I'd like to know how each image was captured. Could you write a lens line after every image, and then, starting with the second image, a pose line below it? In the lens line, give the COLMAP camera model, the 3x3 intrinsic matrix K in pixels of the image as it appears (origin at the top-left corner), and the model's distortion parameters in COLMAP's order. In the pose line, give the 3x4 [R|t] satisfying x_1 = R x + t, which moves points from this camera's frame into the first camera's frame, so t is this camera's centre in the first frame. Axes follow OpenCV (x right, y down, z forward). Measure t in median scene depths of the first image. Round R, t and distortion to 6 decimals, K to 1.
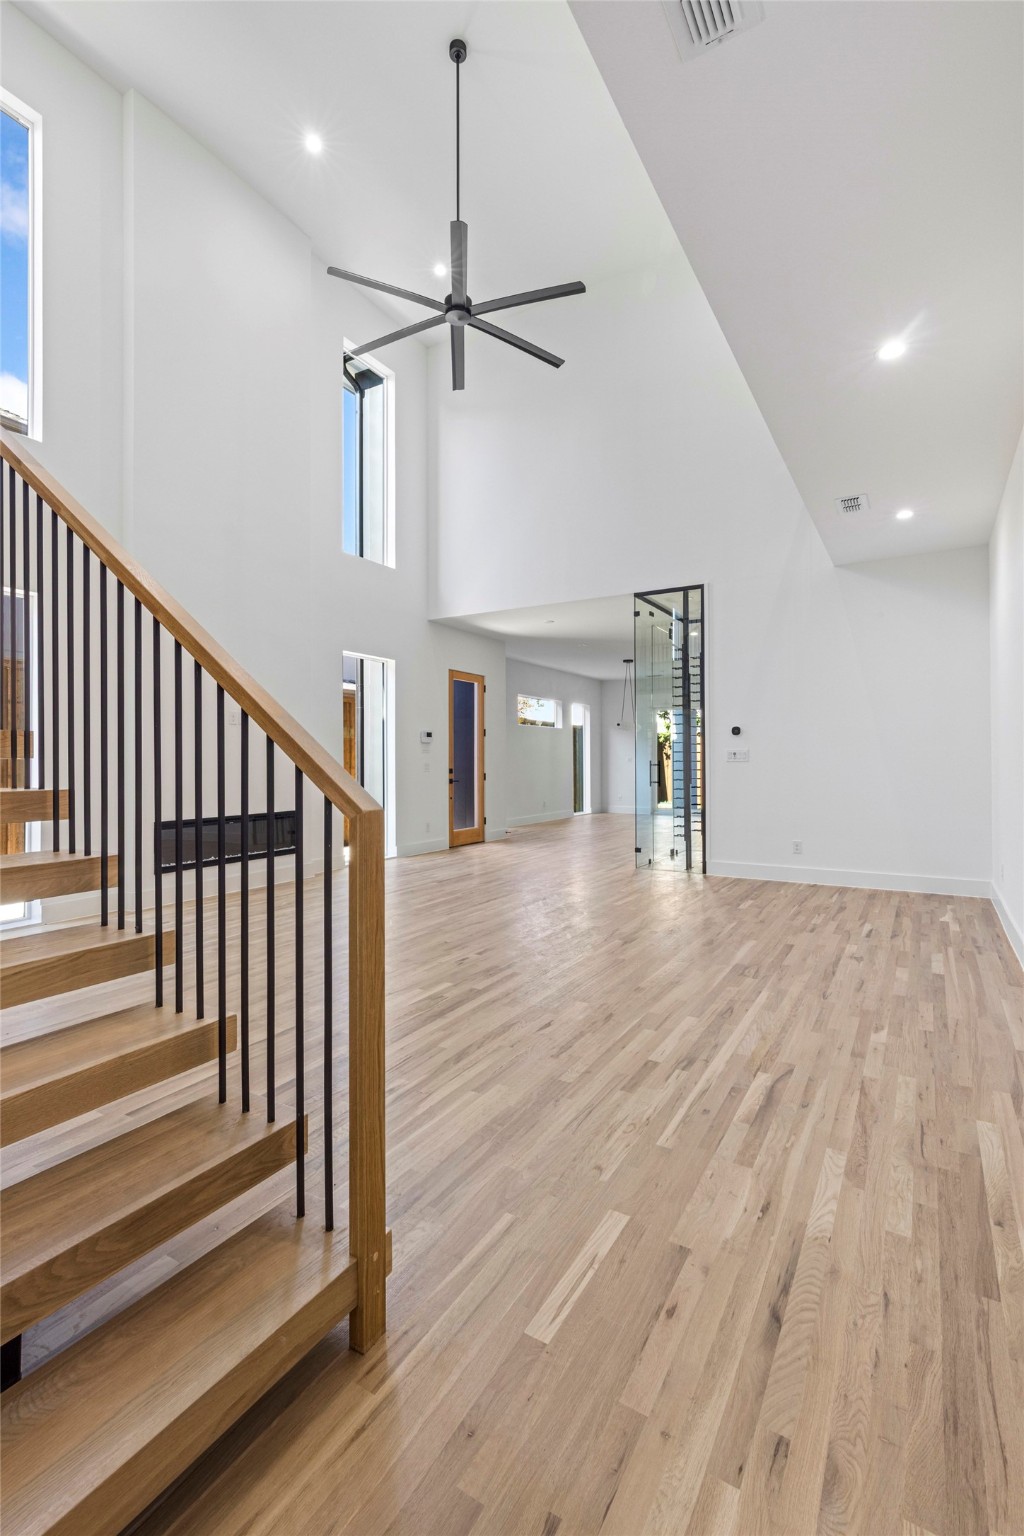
lens RADIAL K [[703.6, 0, 511.4], [0, 703.6, 757.1], [0, 0, 1]] dist [0.005189, -0.000256]
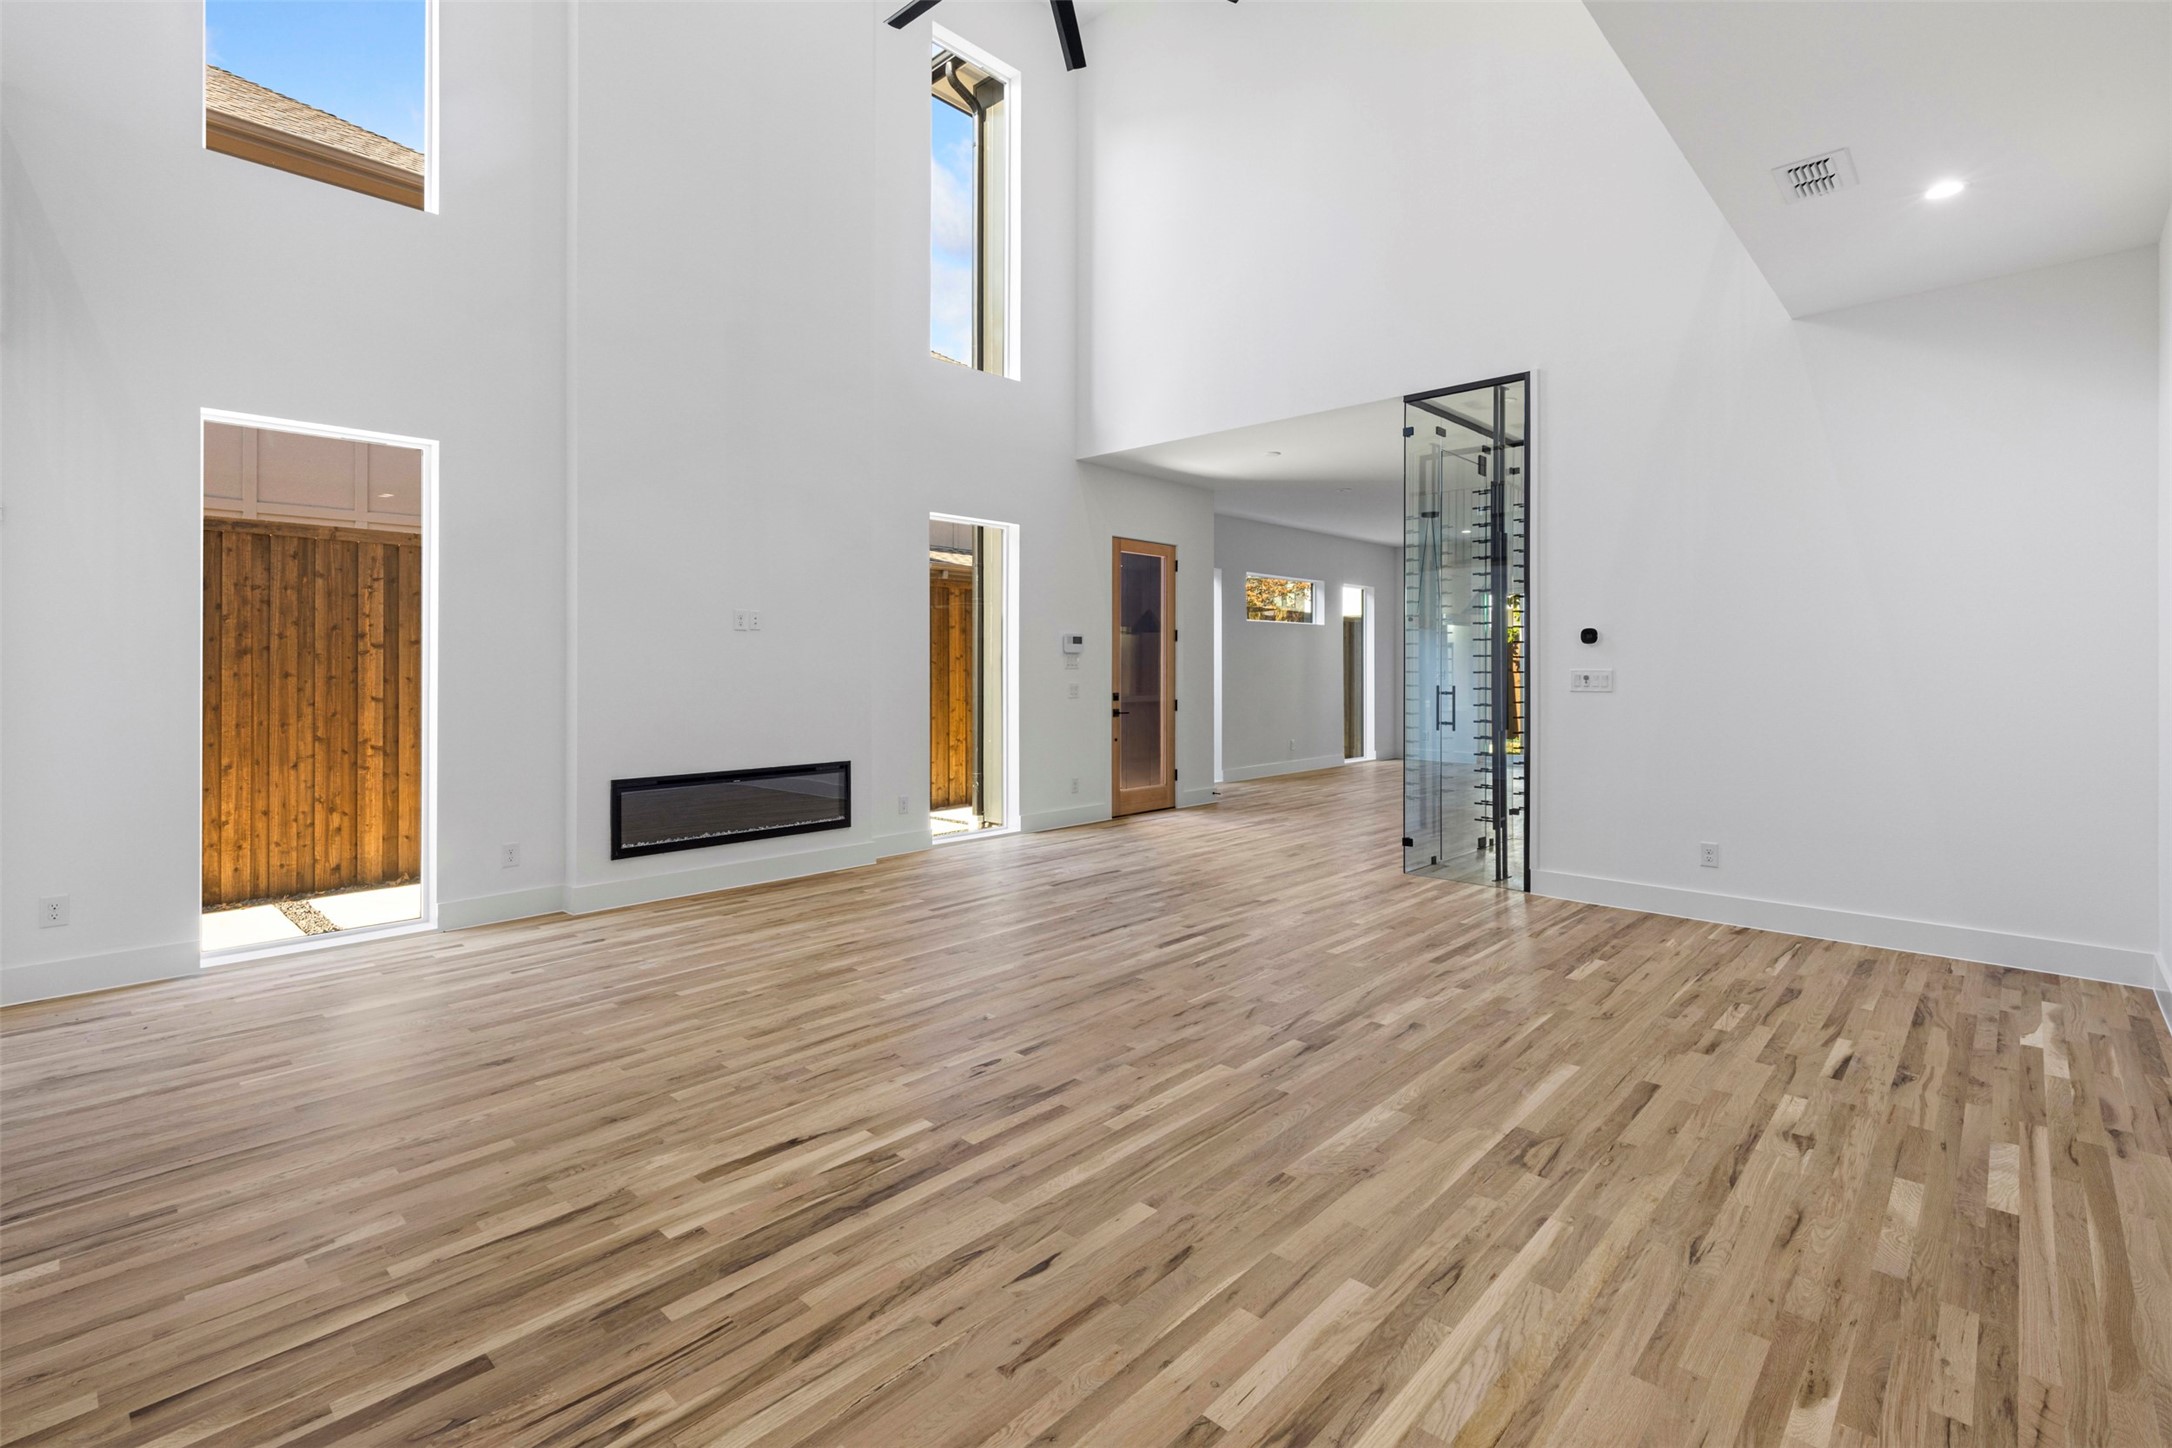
lens RADIAL K [[1003.5, 0, 1065.6], [0, 1003.5, 671.3], [0, 0, 1]] dist [0.002944, 0.001194]
pose [[0.974114, 0.004503, -0.226014, 0.145995], [-0.001953, 0.999932, 0.011504, -0.026683], [0.226050, -0.010765, 0.974056, 0.215136]]
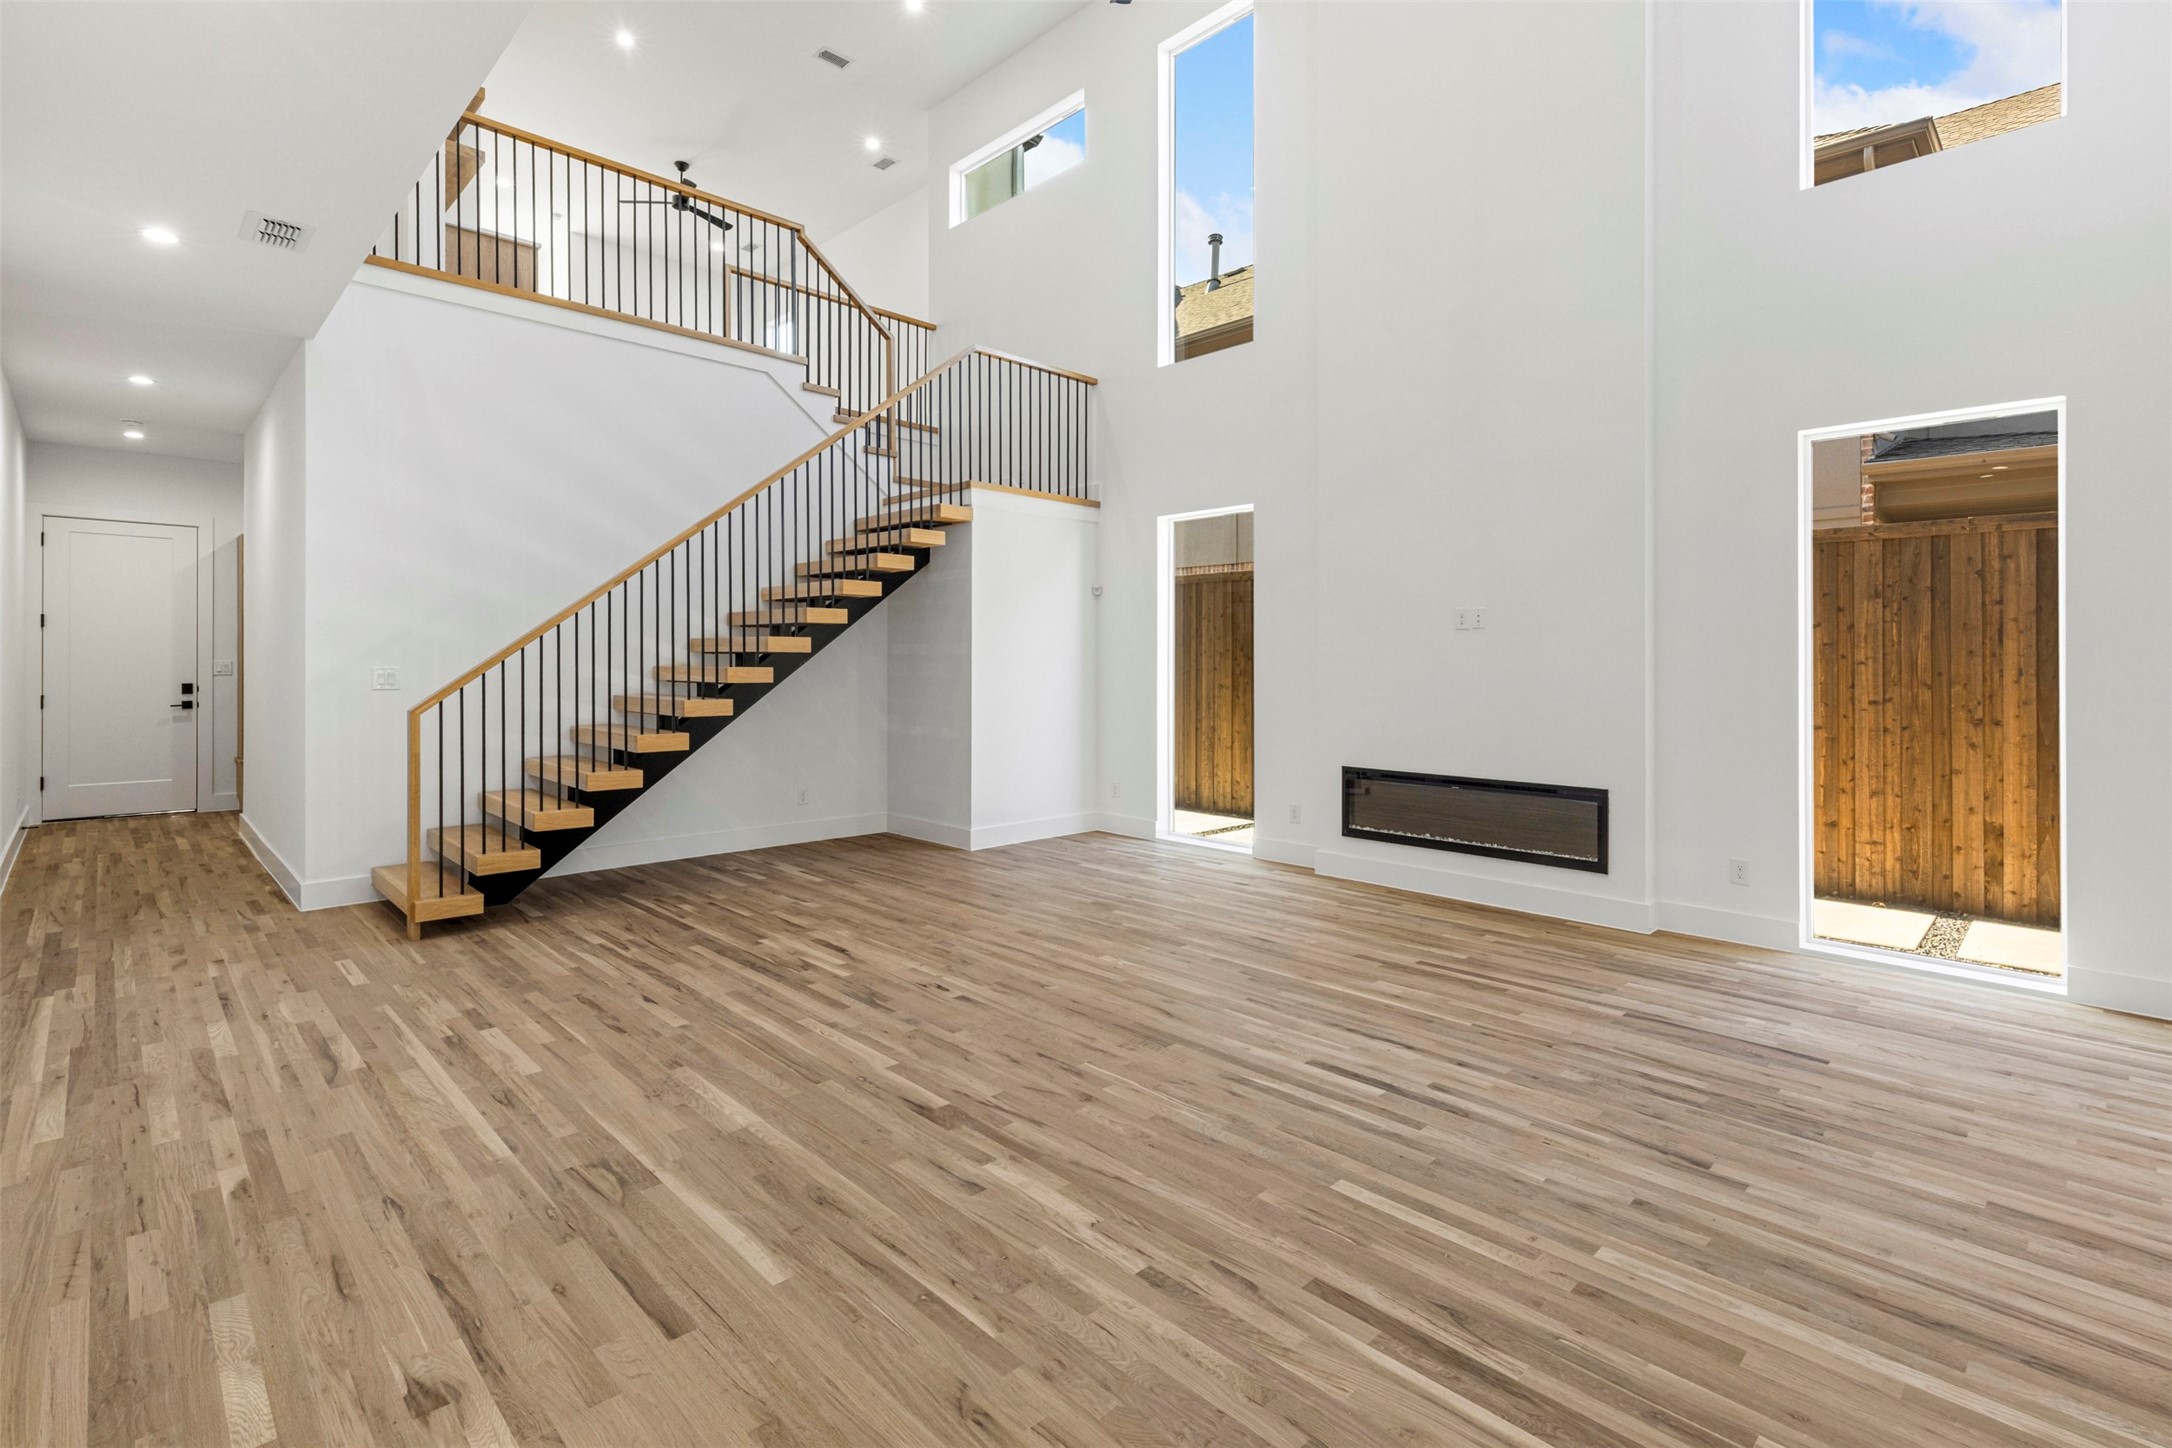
lens RADIAL K [[1003.5, 0, 1075.4], [0, 1003.5, 665.5], [0, 0, 1]] dist [0.002944, 0.001194]
pose [[-0.265200, 0.004813, -0.964181, 0.726004], [0.000157, 0.999988, 0.004949, -0.025996], [0.964193, 0.001161, -0.265197, 1.204921]]
